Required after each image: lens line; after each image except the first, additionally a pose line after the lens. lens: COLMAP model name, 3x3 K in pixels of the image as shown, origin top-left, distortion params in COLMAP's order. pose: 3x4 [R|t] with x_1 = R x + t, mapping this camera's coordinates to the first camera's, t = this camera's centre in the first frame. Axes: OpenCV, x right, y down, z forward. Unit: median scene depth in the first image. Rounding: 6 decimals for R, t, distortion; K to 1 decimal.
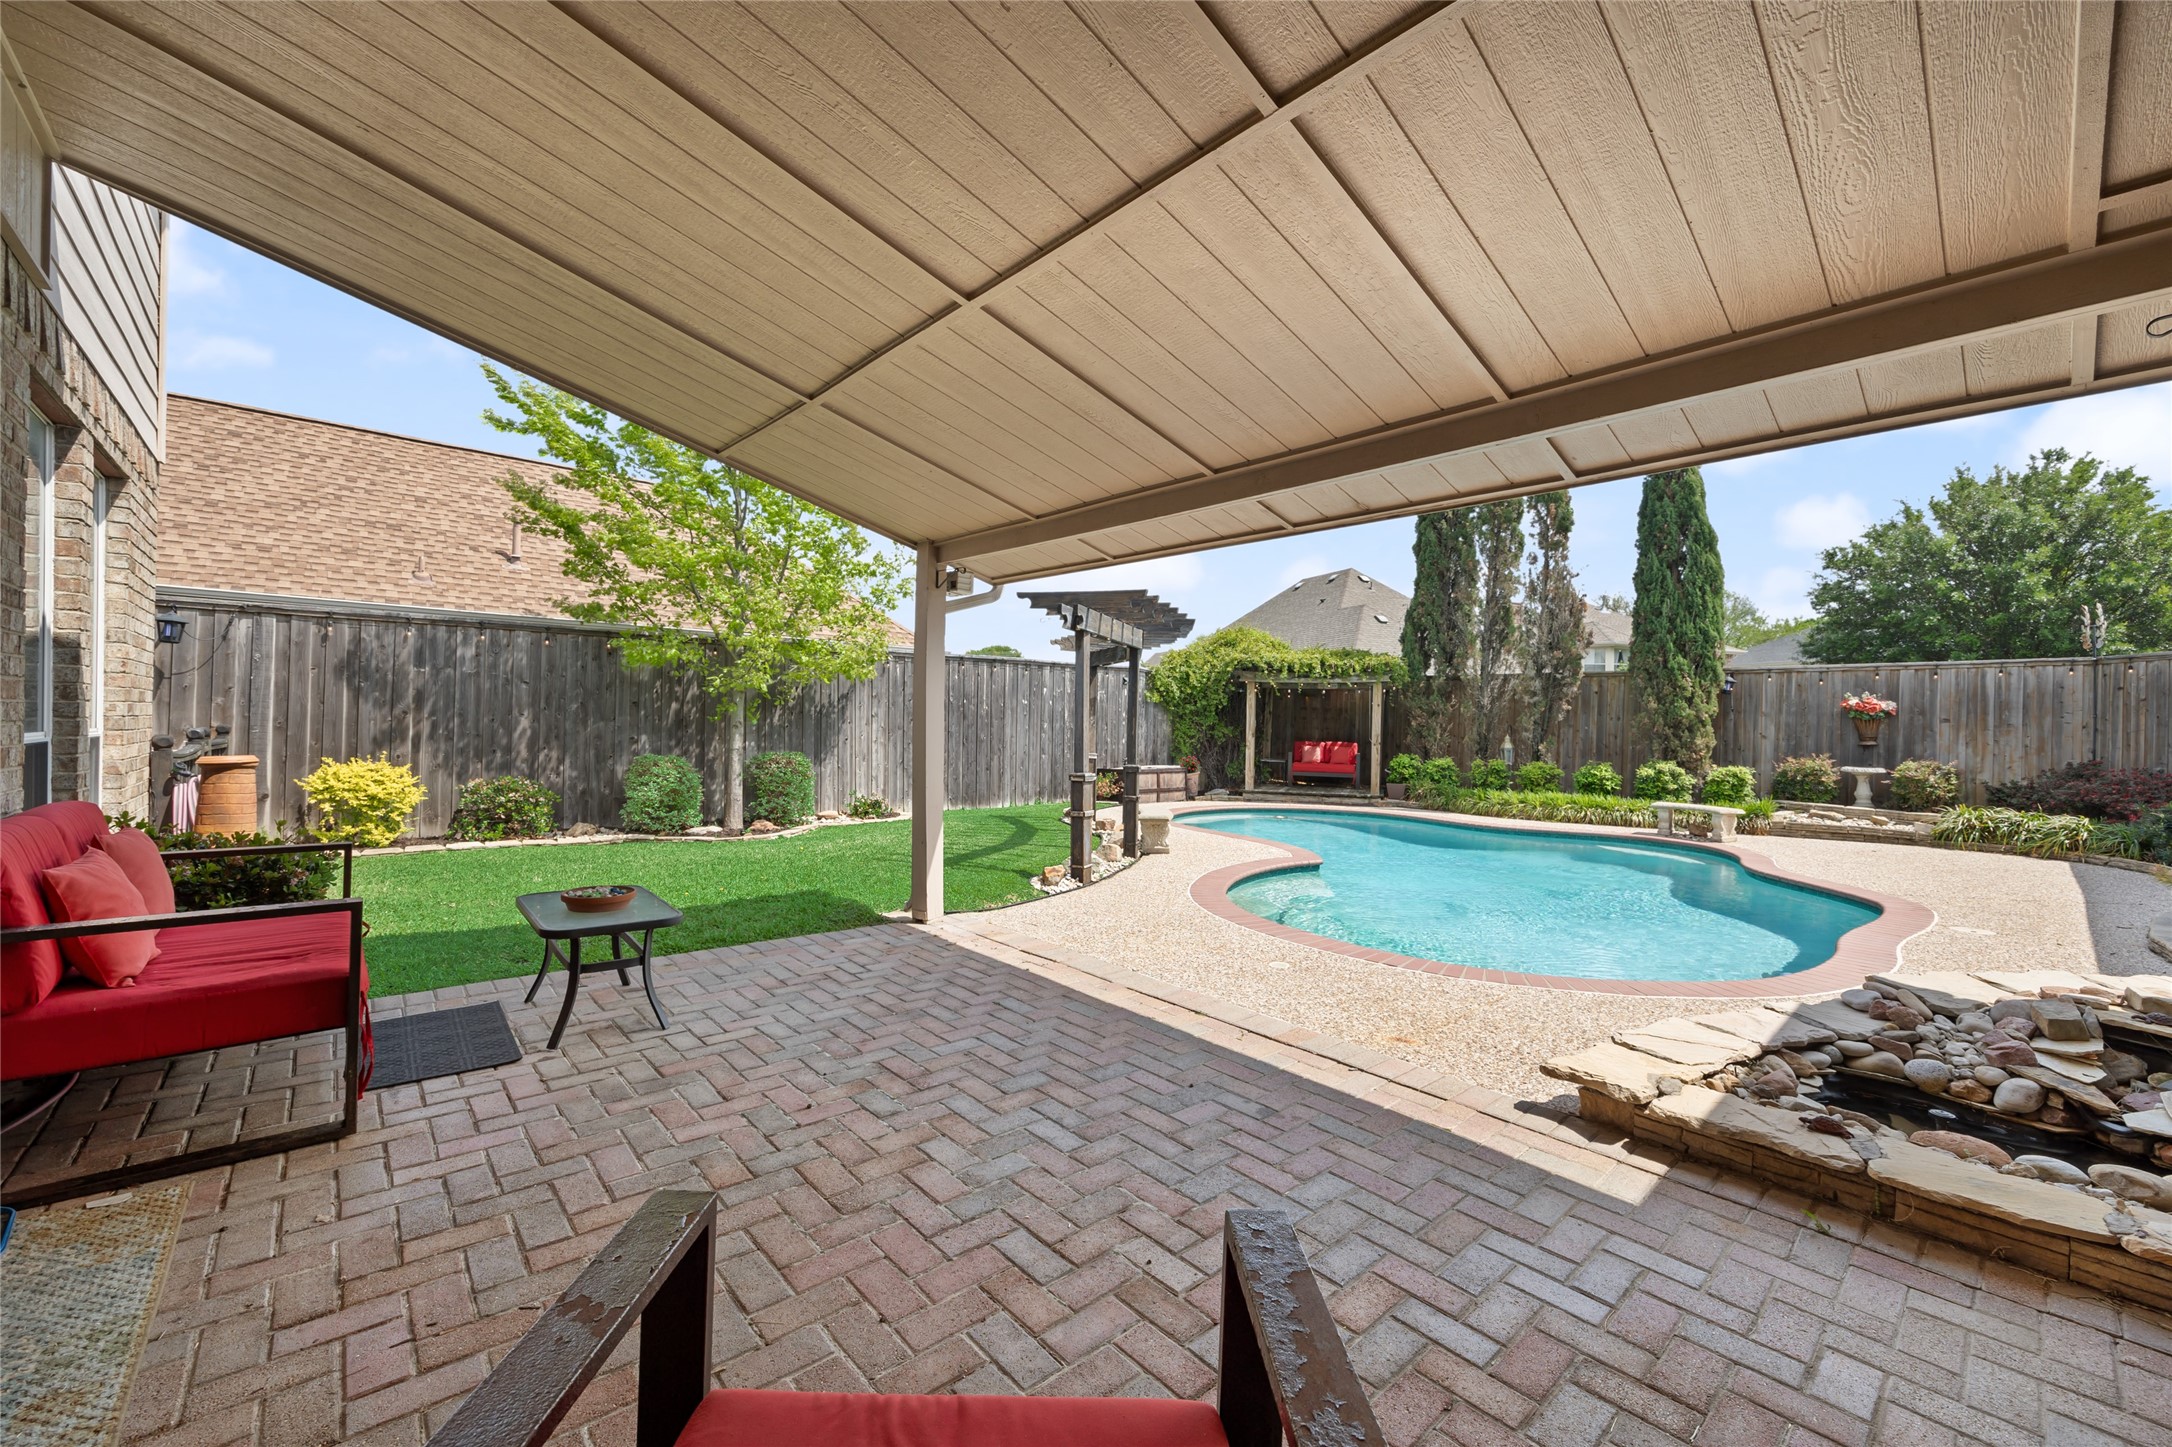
lens RADIAL K [[841.2, 0, 1094.2], [0, 841.2, 723.3], [0, 0, 1]] dist [-0.003310, 0.000615]
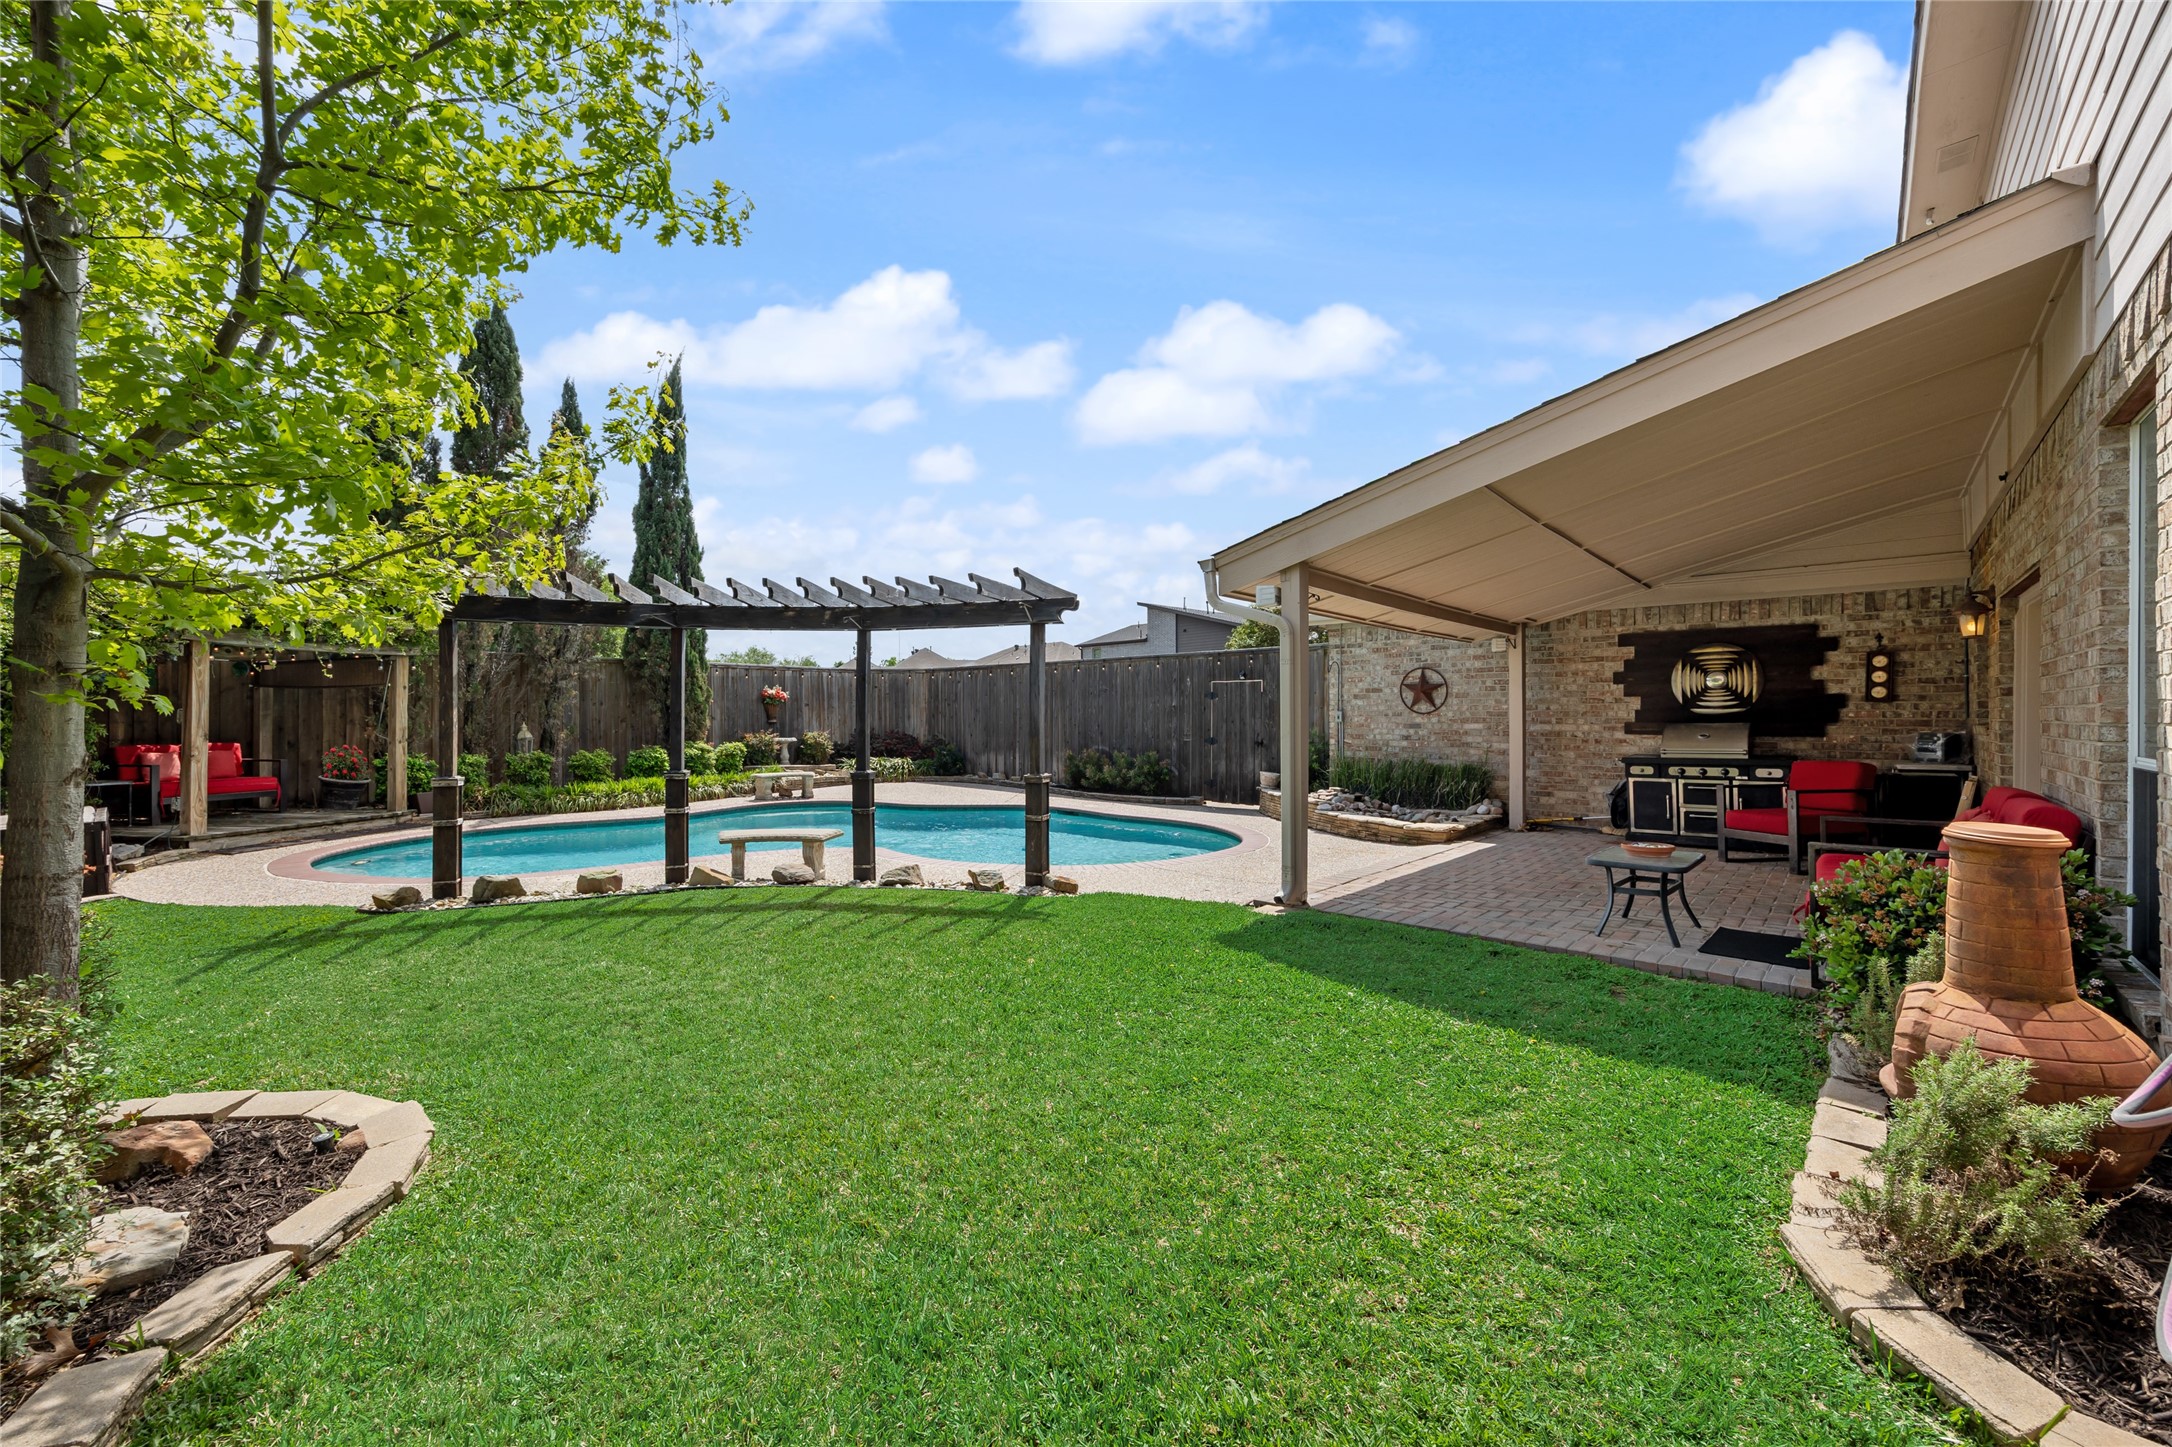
lens RADIAL K [[841.2, 0, 1091.5], [0, 841.2, 718.2], [0, 0, 1]] dist [-0.003310, 0.000615]
pose [[-0.108654, -0.023739, 0.993796, -0.471617], [-0.001649, 0.999718, 0.023700, -0.012998], [-0.994078, 0.000936, -0.108663, 0.519599]]
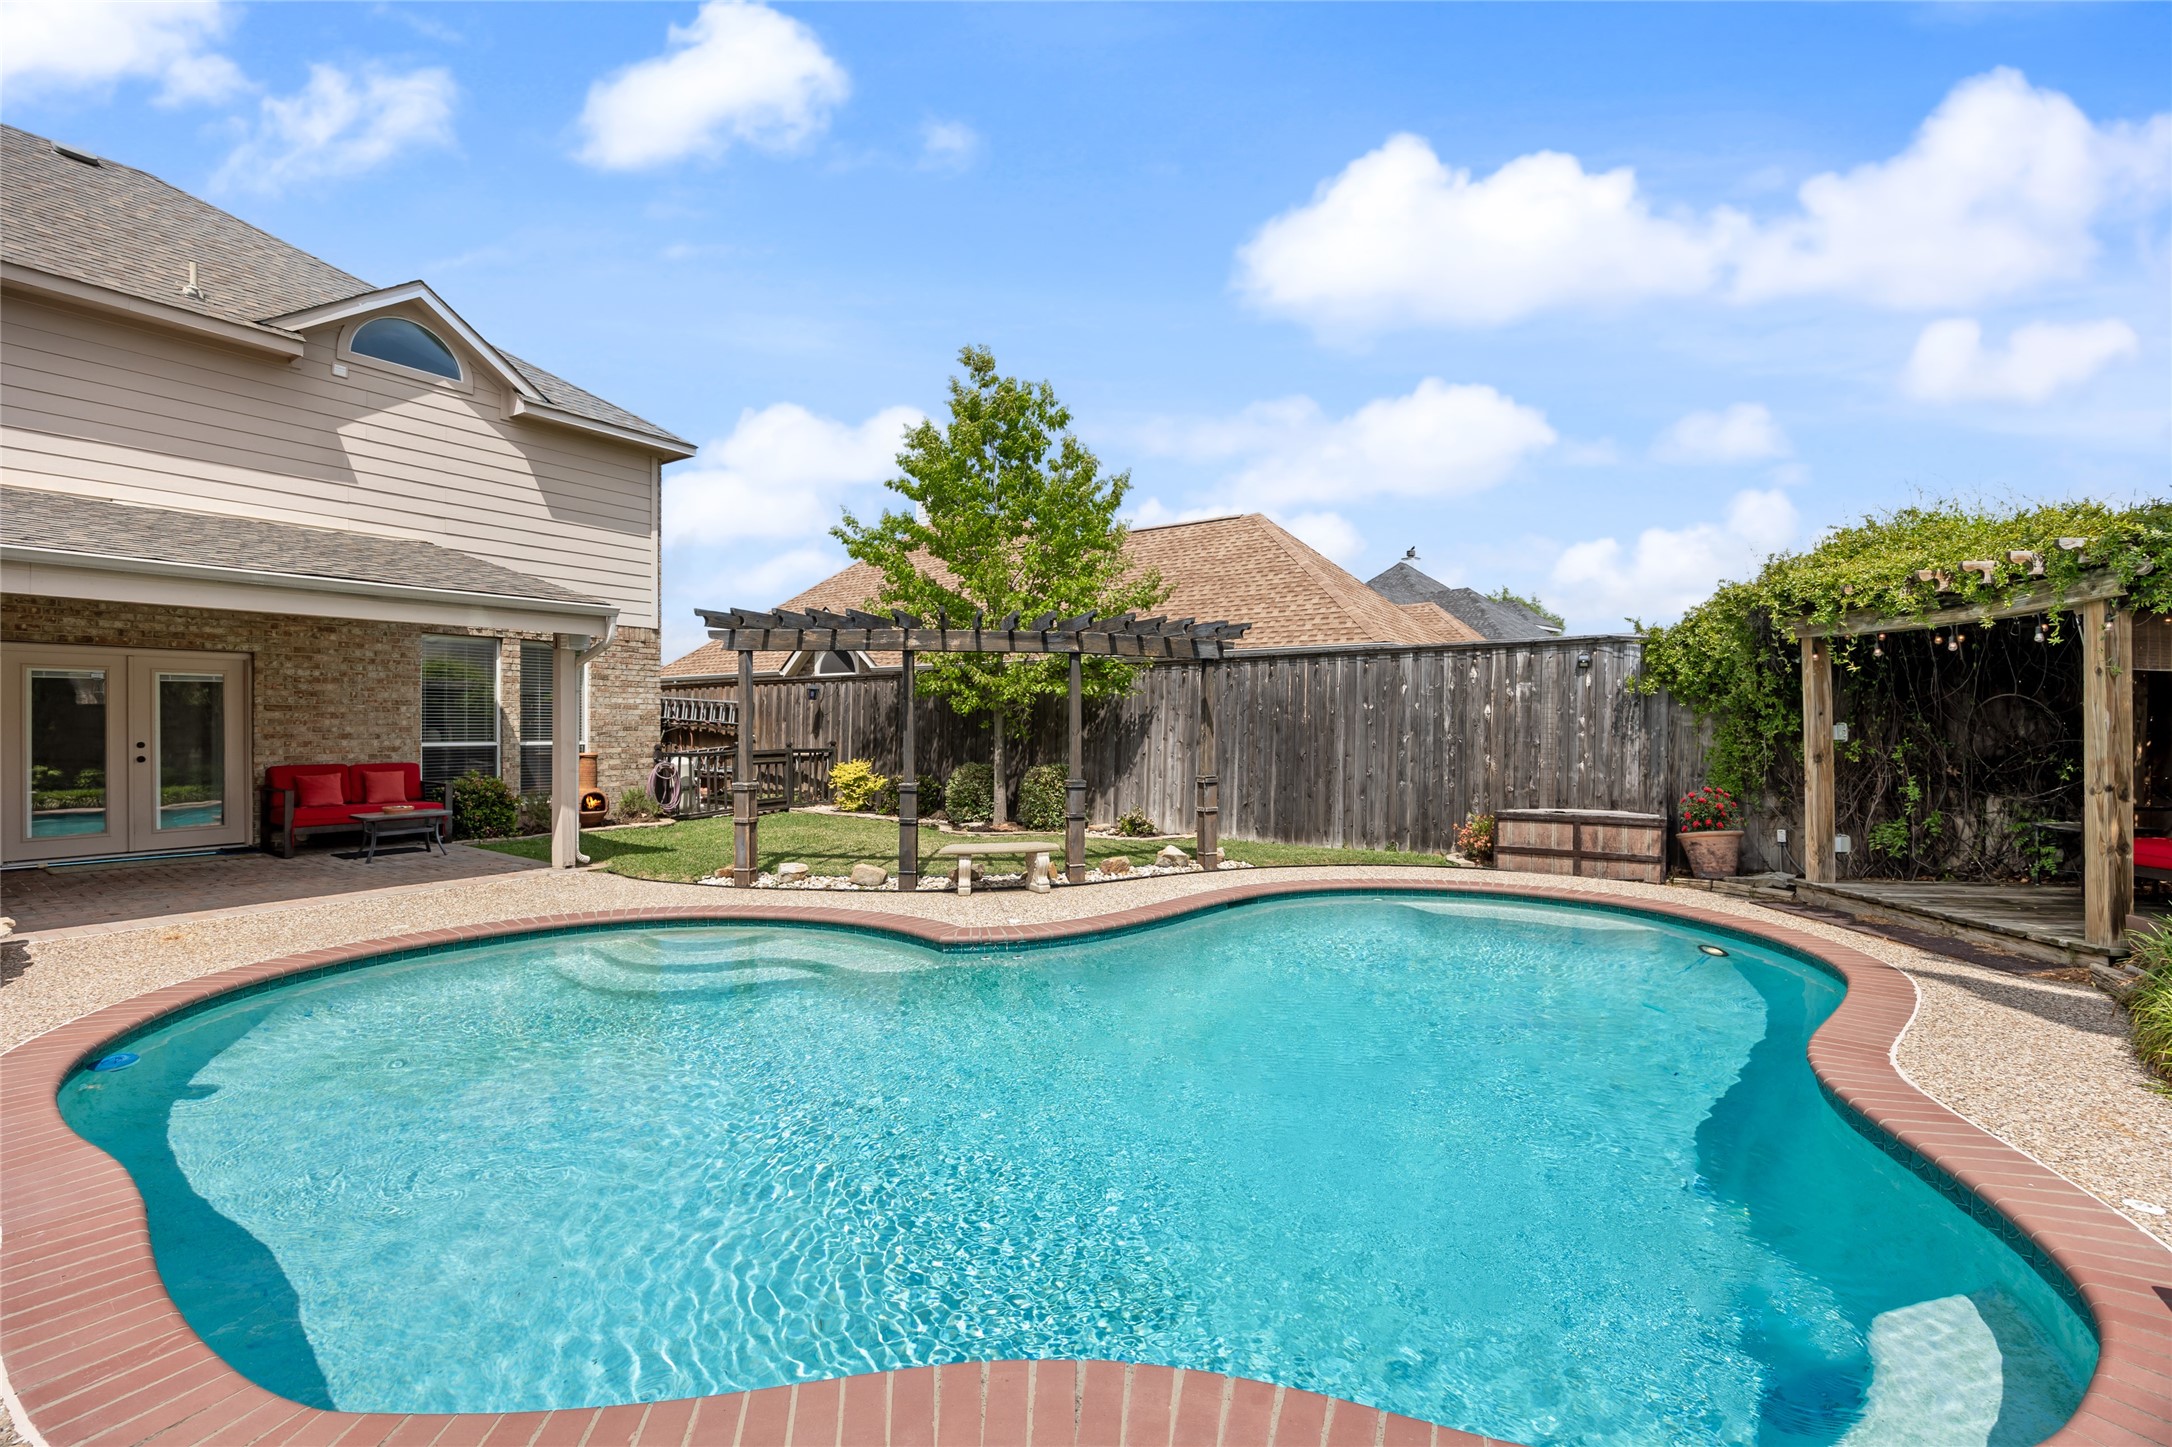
lens RADIAL K [[906.4, 0, 1090.3], [0, 906.4, 725.6], [0, 0, 1]] dist [-0.020875, -0.000138]
pose [[0.237562, -0.019583, -0.971175, 0.628860], [0.003574, 0.999808, -0.019286, 0.005377], [0.971366, 0.001111, 0.237587, 0.592324]]
